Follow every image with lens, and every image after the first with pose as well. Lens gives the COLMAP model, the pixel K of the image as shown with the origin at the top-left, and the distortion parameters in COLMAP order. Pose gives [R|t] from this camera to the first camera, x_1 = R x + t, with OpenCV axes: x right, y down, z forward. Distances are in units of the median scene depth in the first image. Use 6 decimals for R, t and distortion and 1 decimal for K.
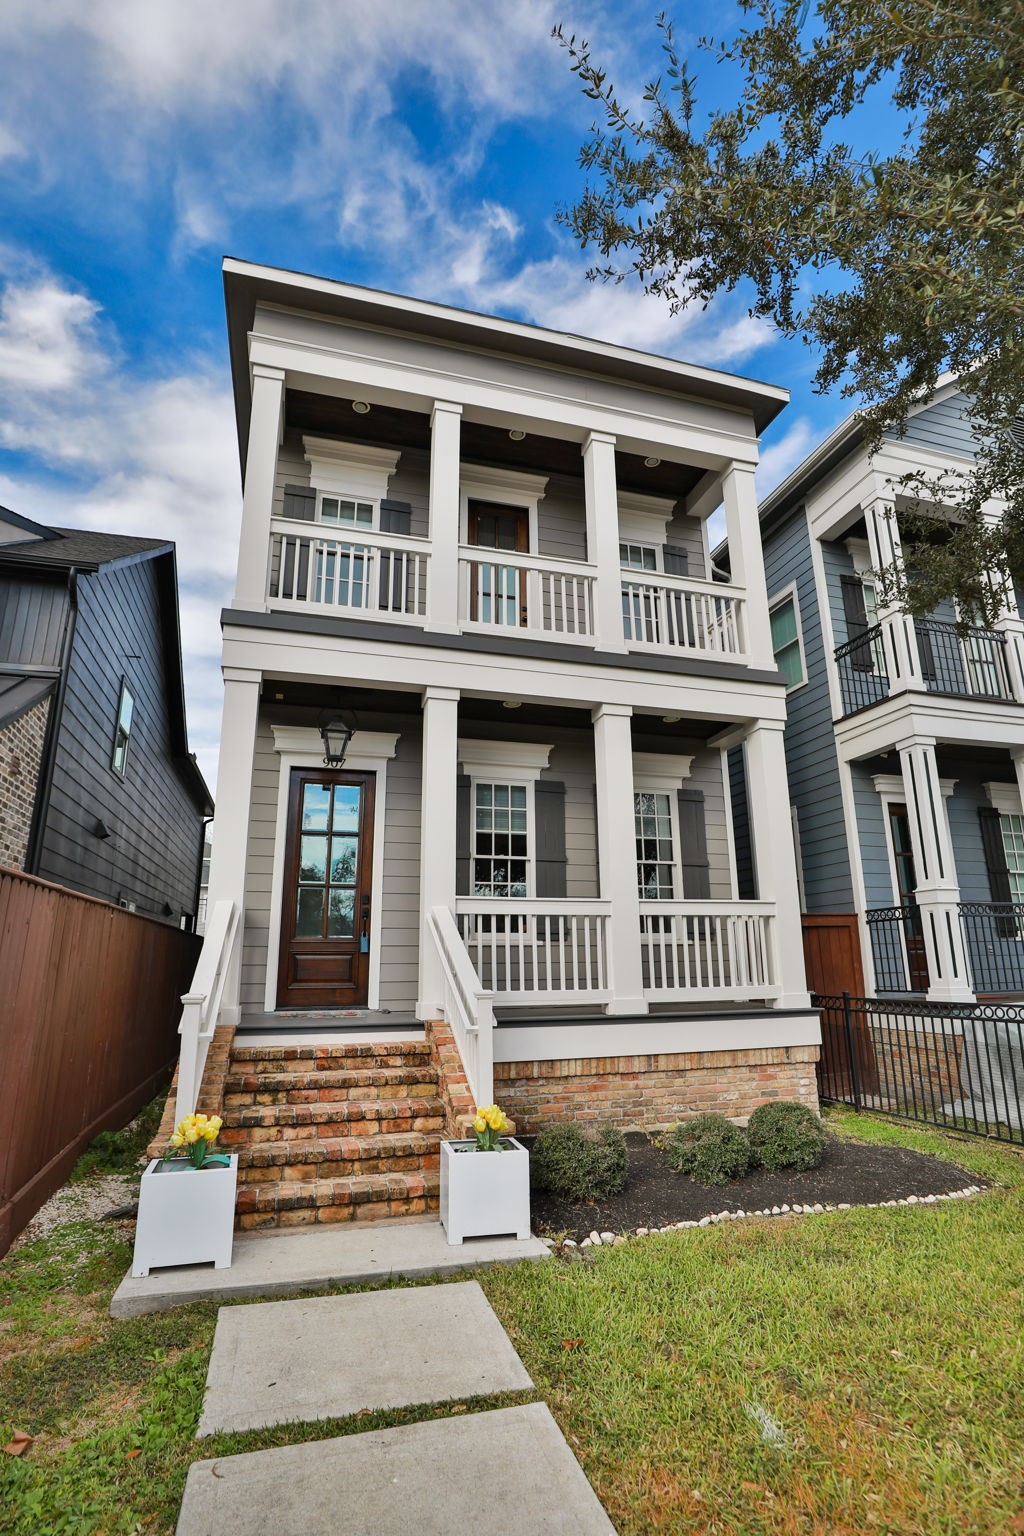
lens RADIAL K [[704.9, 0, 512.0], [0, 704.9, 768.0], [0, 0, 1]] dist [-0.028082, 0.000261]
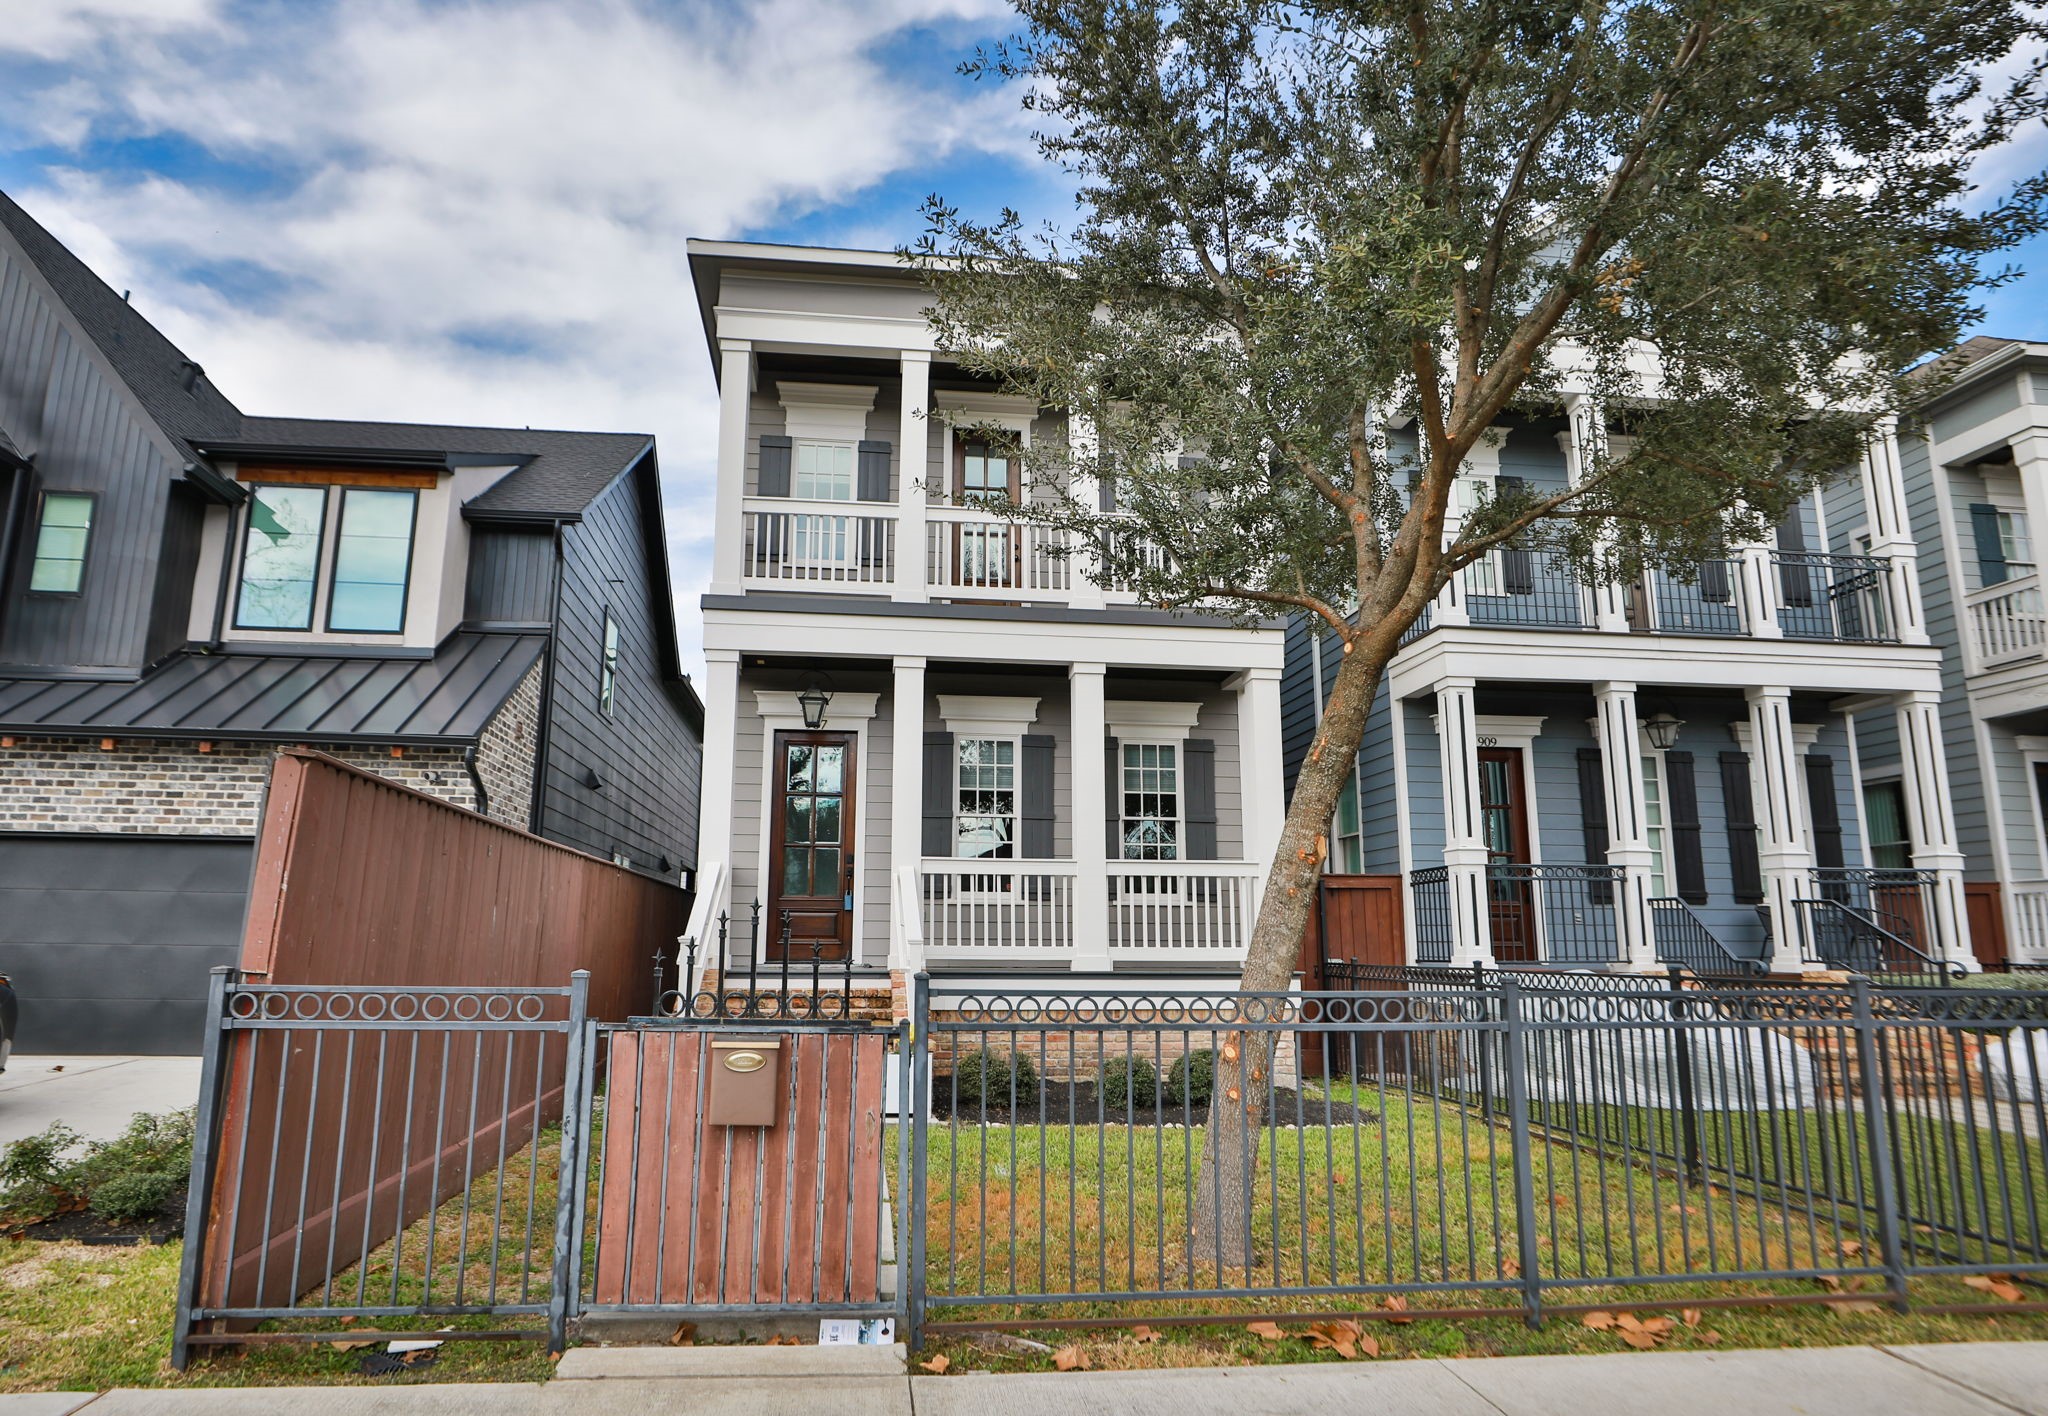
lens RADIAL K [[1179.4, 0, 1023.4], [0, 1179.4, 679.8], [0, 0, 1]] dist [-0.013812, -0.000202]
pose [[0.987757, -0.020677, -0.154625, 0.287968], [0.028093, 0.998550, 0.045930, -0.132756], [0.153451, -0.049711, 0.986905, -0.587627]]
